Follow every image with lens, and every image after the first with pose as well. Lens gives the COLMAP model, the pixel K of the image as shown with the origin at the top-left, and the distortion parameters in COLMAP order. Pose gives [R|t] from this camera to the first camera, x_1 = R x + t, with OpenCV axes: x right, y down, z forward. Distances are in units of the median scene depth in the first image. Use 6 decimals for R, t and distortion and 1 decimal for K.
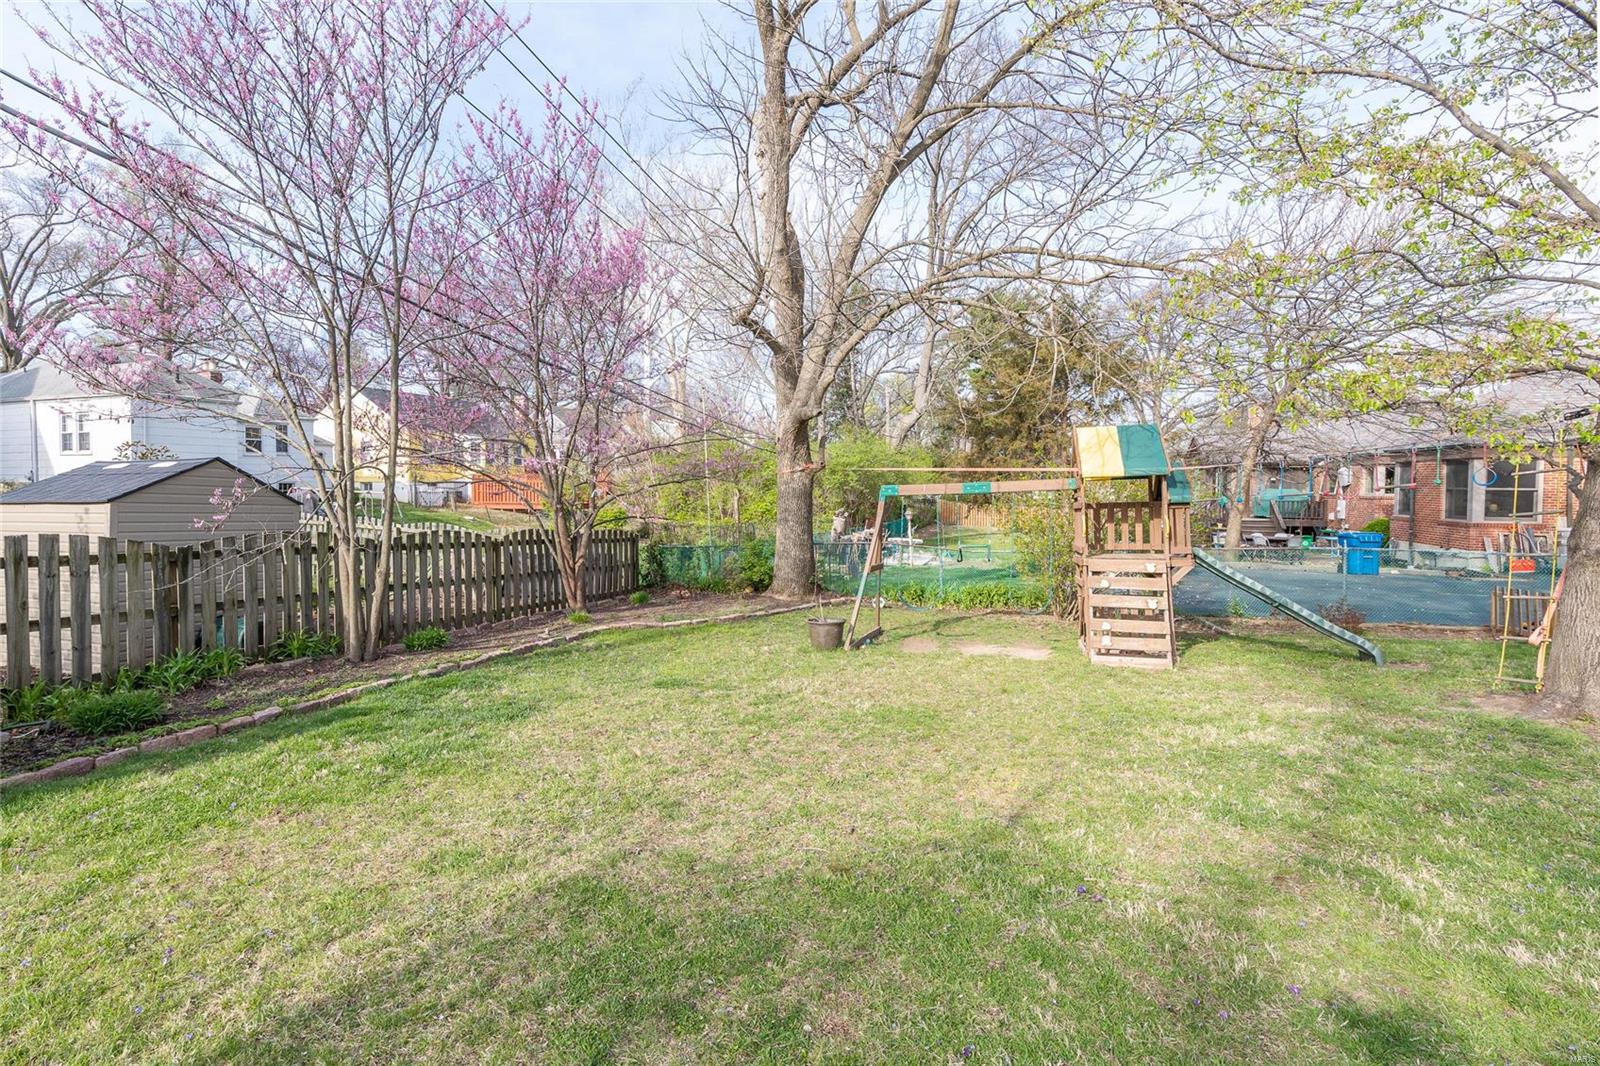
lens RADIAL K [[716.0, 0, 800.0], [0, 716.0, 533.0], [0, 0, 1]] dist [-0.000706, -0.000185]
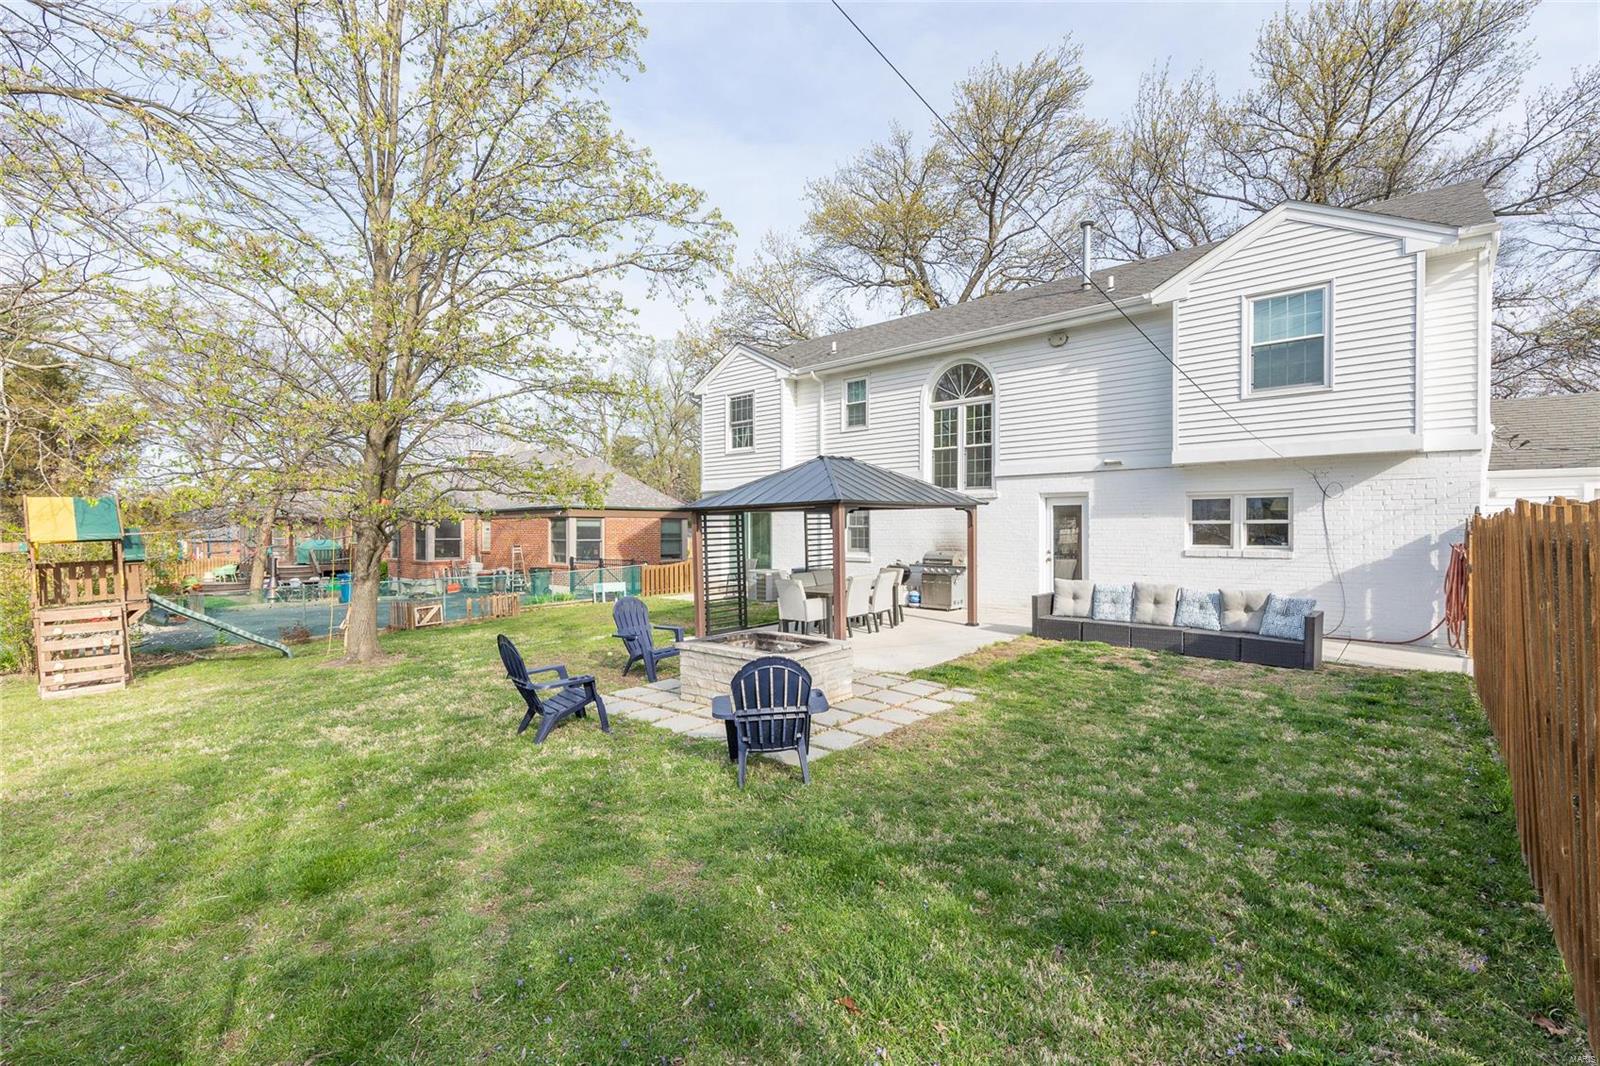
lens RADIAL K [[716.0, 0, 800.0], [0, 716.0, 533.0], [0, 0, 1]] dist [-0.000706, -0.000185]
pose [[0.468096, -0.013064, 0.883581, -0.042415], [0.067936, 0.997464, -0.021243, 0.016030], [-0.881062, 0.069971, 0.467796, -0.609672]]
